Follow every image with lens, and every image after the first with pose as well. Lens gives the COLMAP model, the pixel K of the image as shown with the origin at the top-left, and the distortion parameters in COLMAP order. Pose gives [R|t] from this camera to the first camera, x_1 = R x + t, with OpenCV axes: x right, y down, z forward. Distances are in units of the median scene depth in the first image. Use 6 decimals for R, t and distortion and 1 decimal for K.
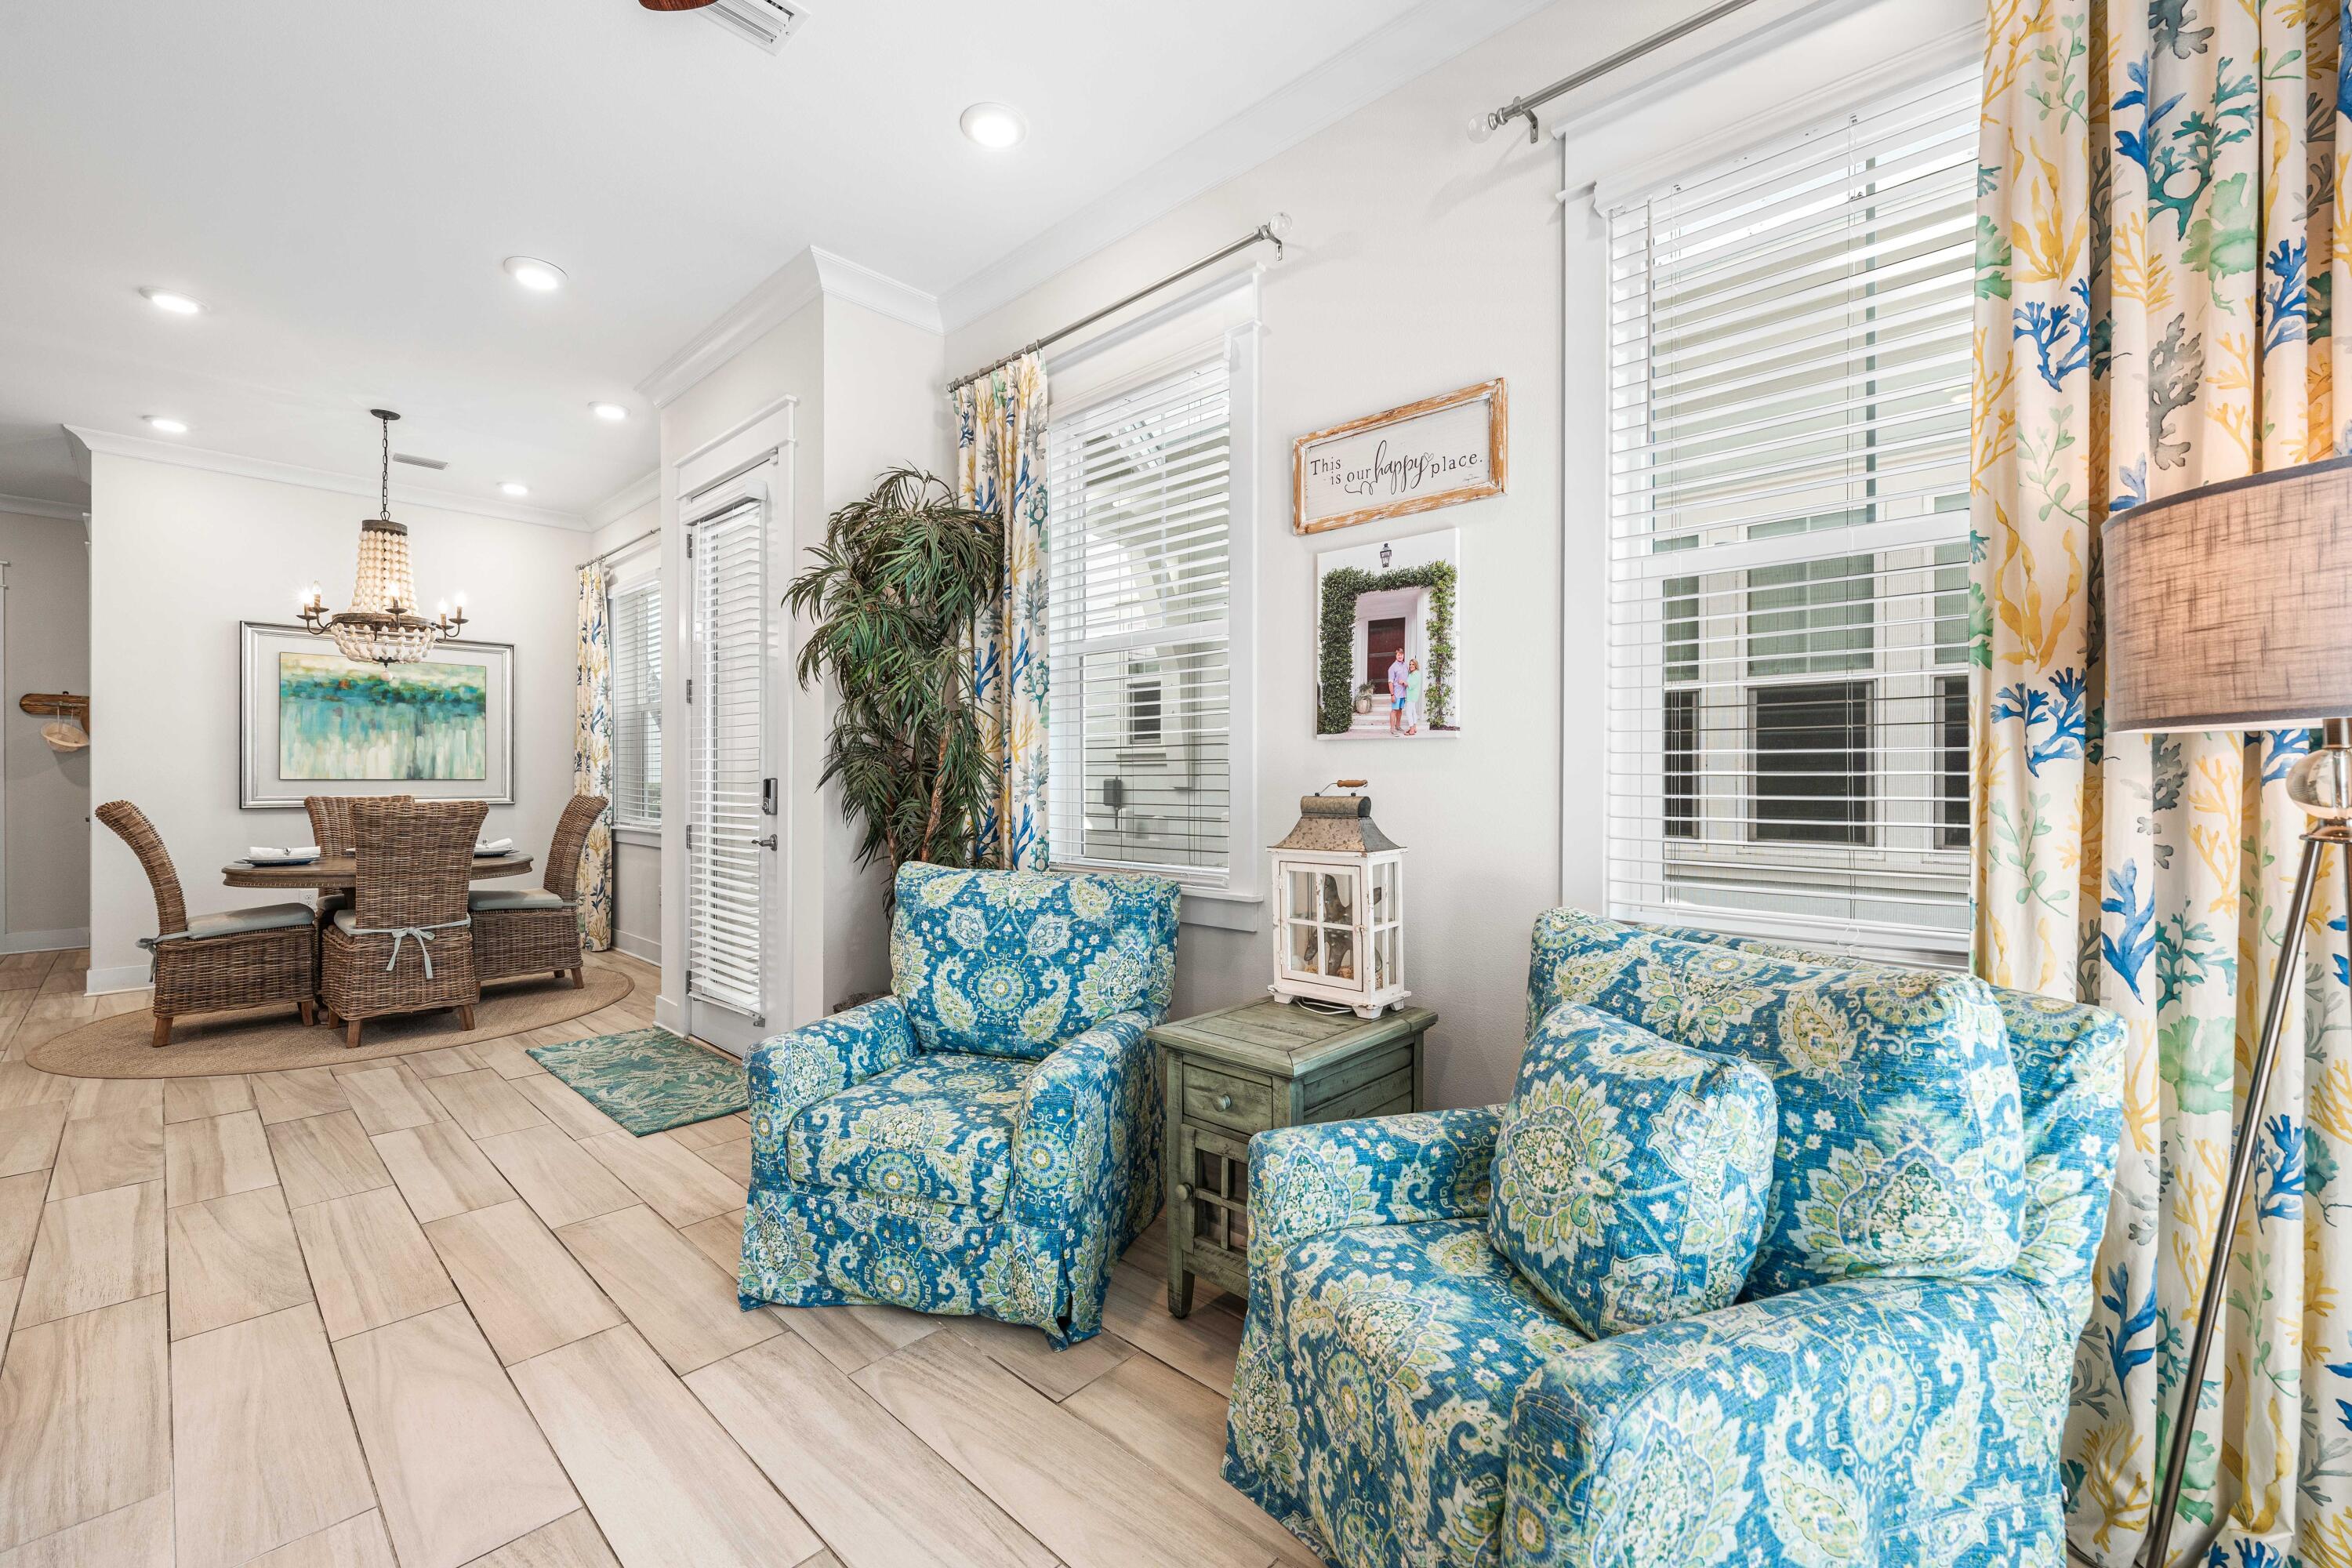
lens RADIAL K [[956.9, 0, 1167.0], [0, 956.9, 774.7], [0, 0, 1]] dist [-0.001181, 0.000138]
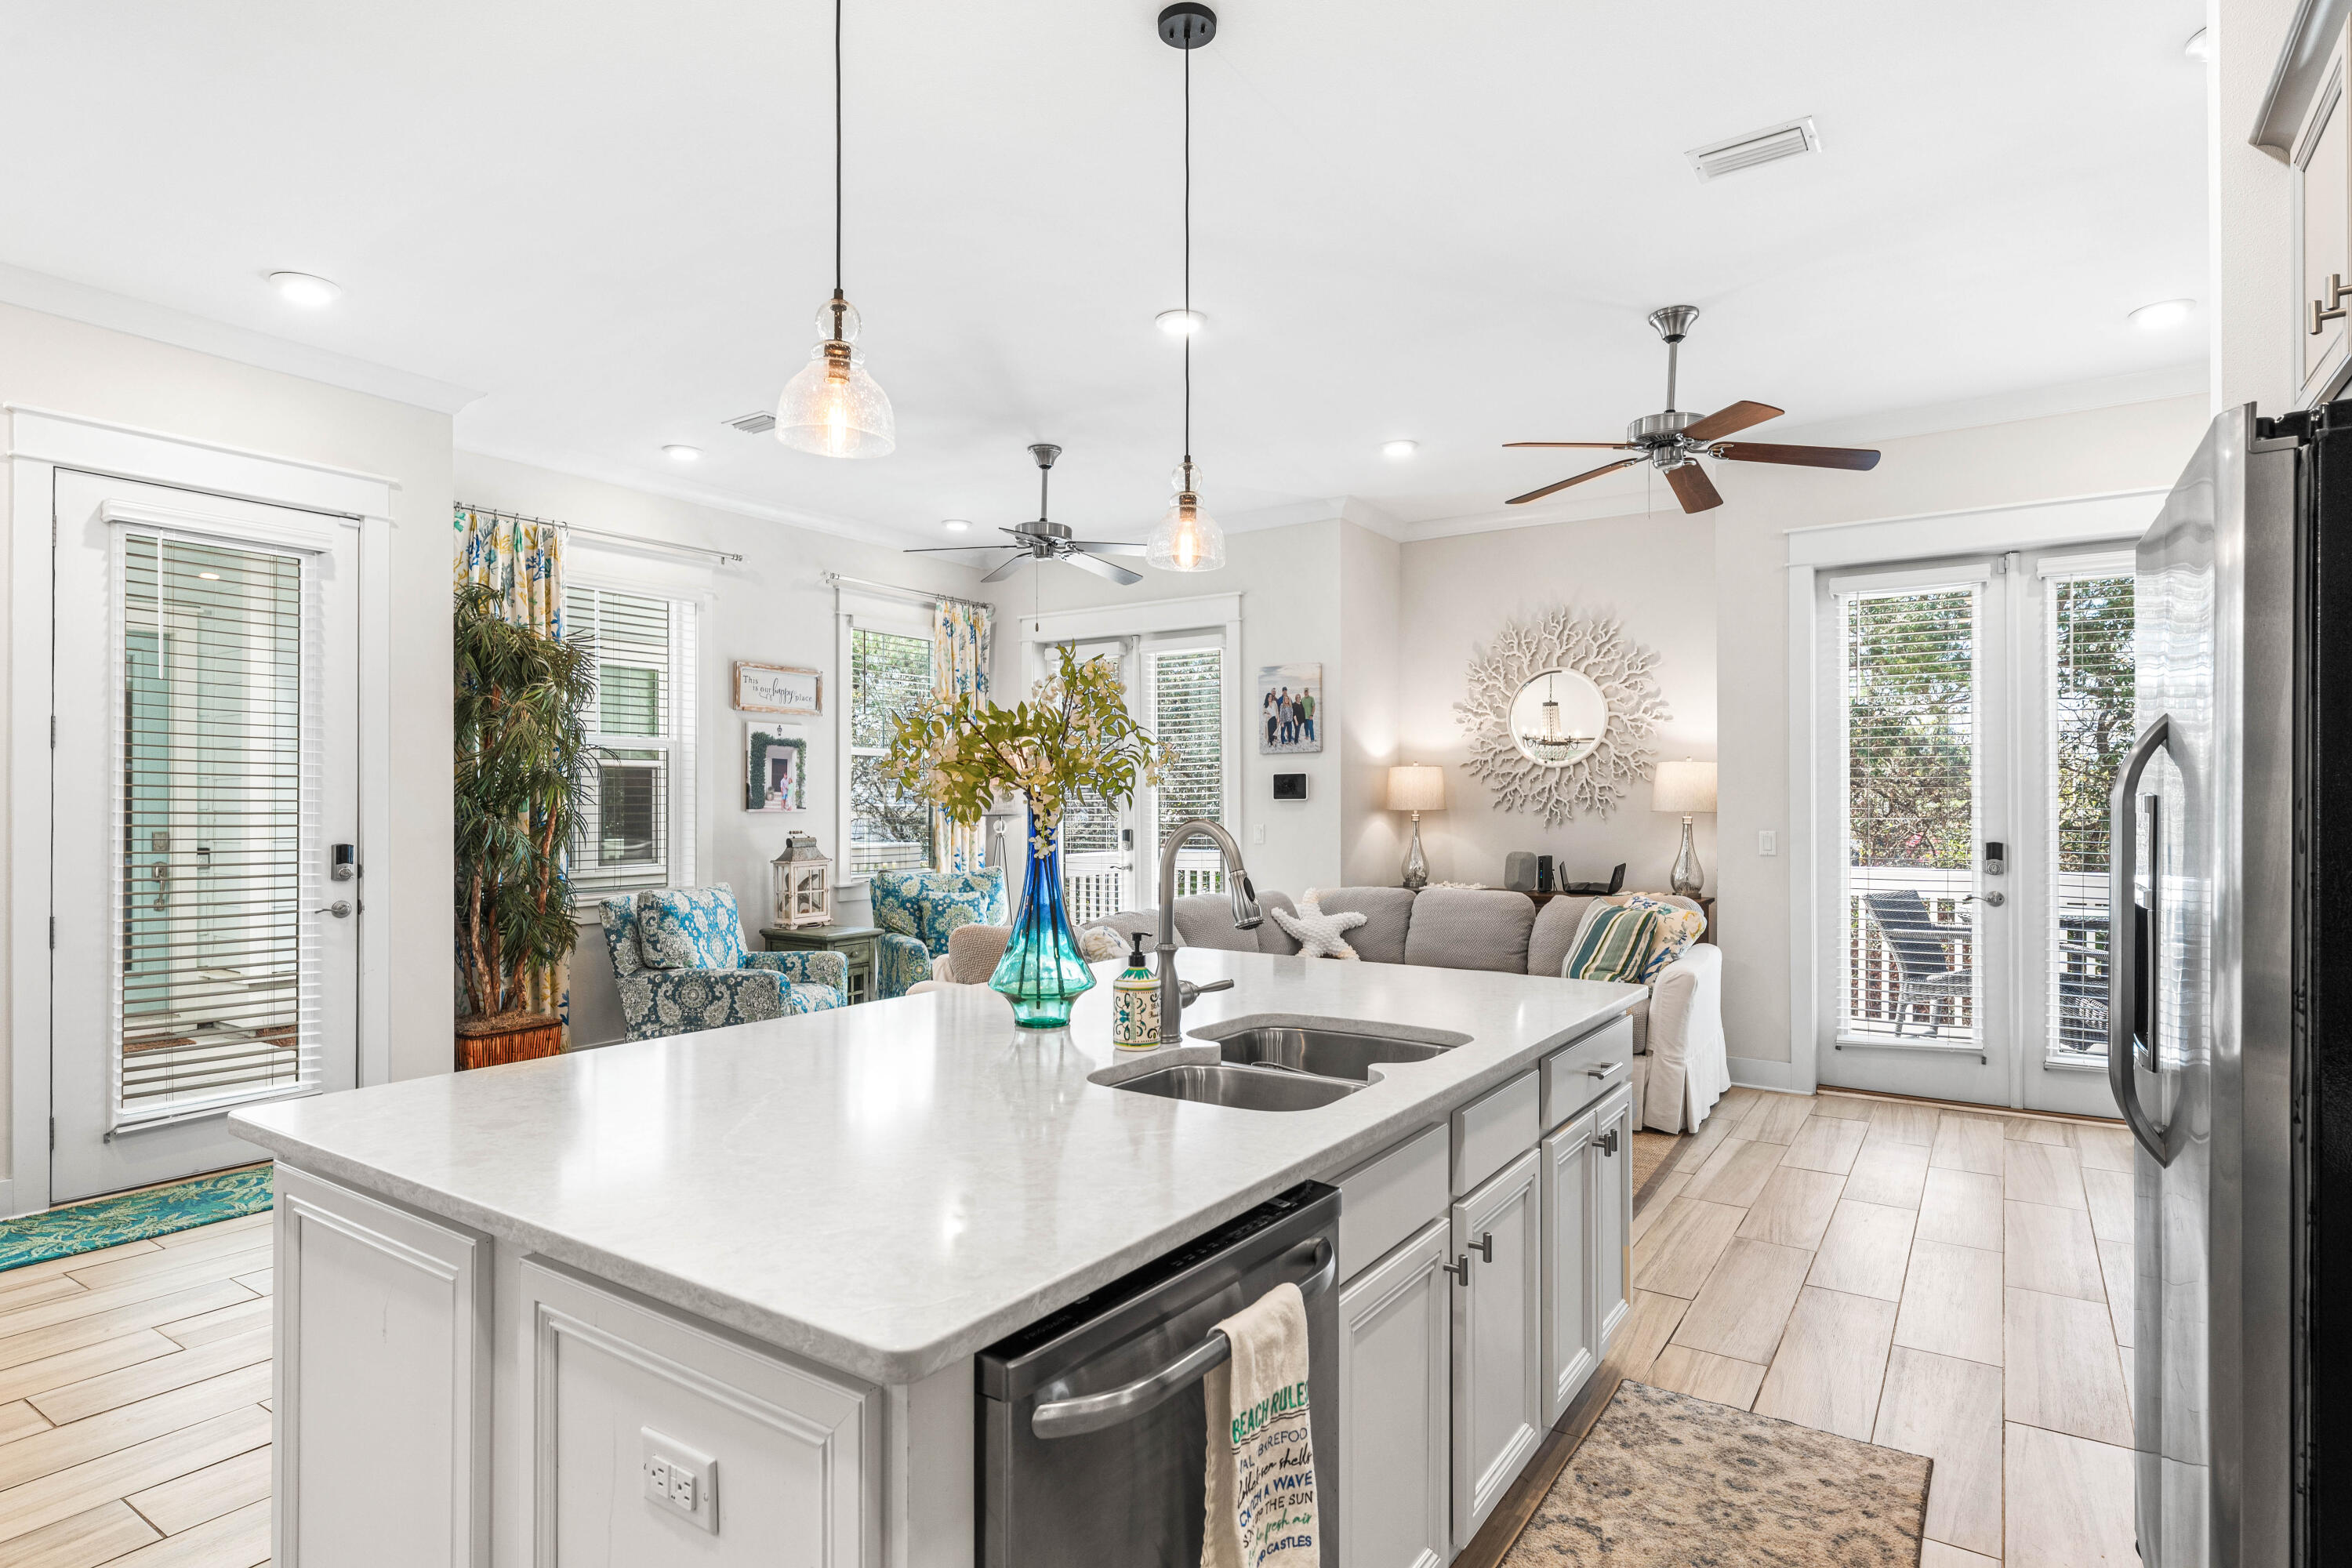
lens RADIAL K [[1232.7, 0, 1169.6], [0, 1232.7, 799.0], [0, 0, 1]] dist [0.004033, 0.000762]
pose [[-0.158921, 0.002619, 0.987288, -2.685114], [0.000362, 0.999997, -0.002594, -0.058459], [-0.987291, -0.000054, -0.158921, 0.538871]]
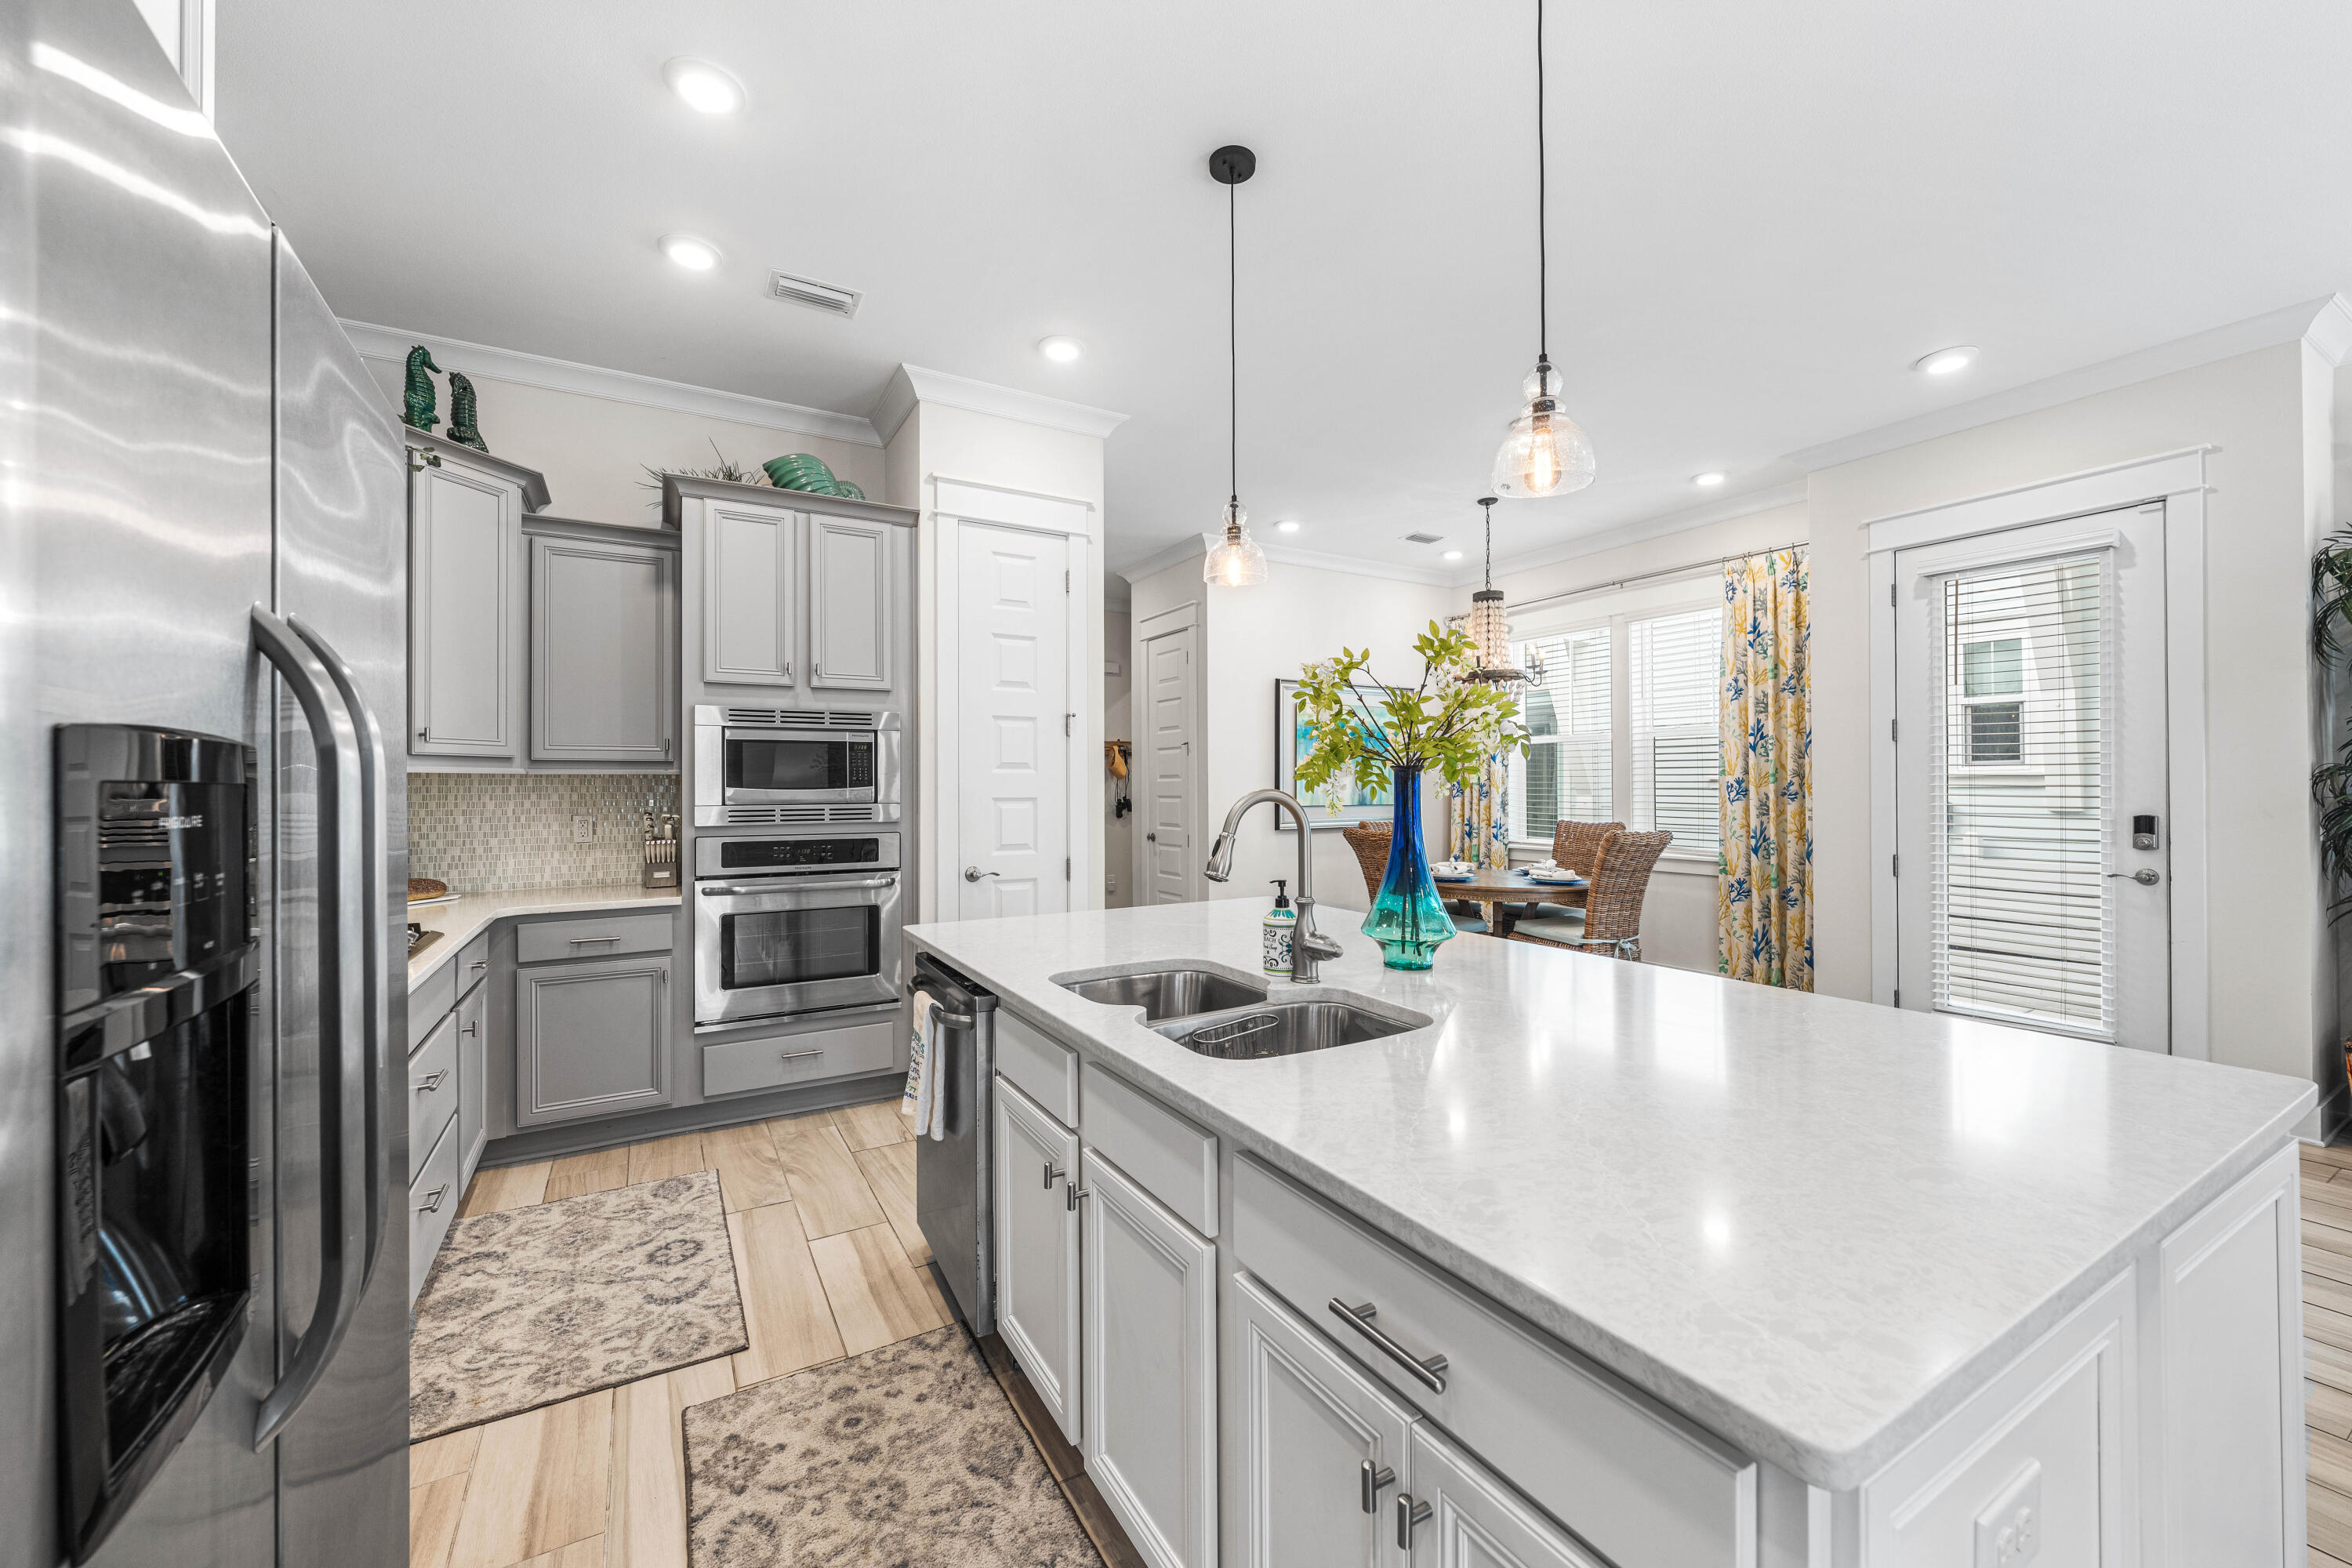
lens RADIAL K [[900.7, 0, 1176.0], [0, 900.7, 777.3], [0, 0, 1]] dist [-0.001027, -0.000103]
pose [[0.958580, -0.007428, -0.284726, -1.702431], [0.005007, 0.999945, -0.009229, -0.050032], [0.284779, 0.007421, 0.958565, -0.345248]]
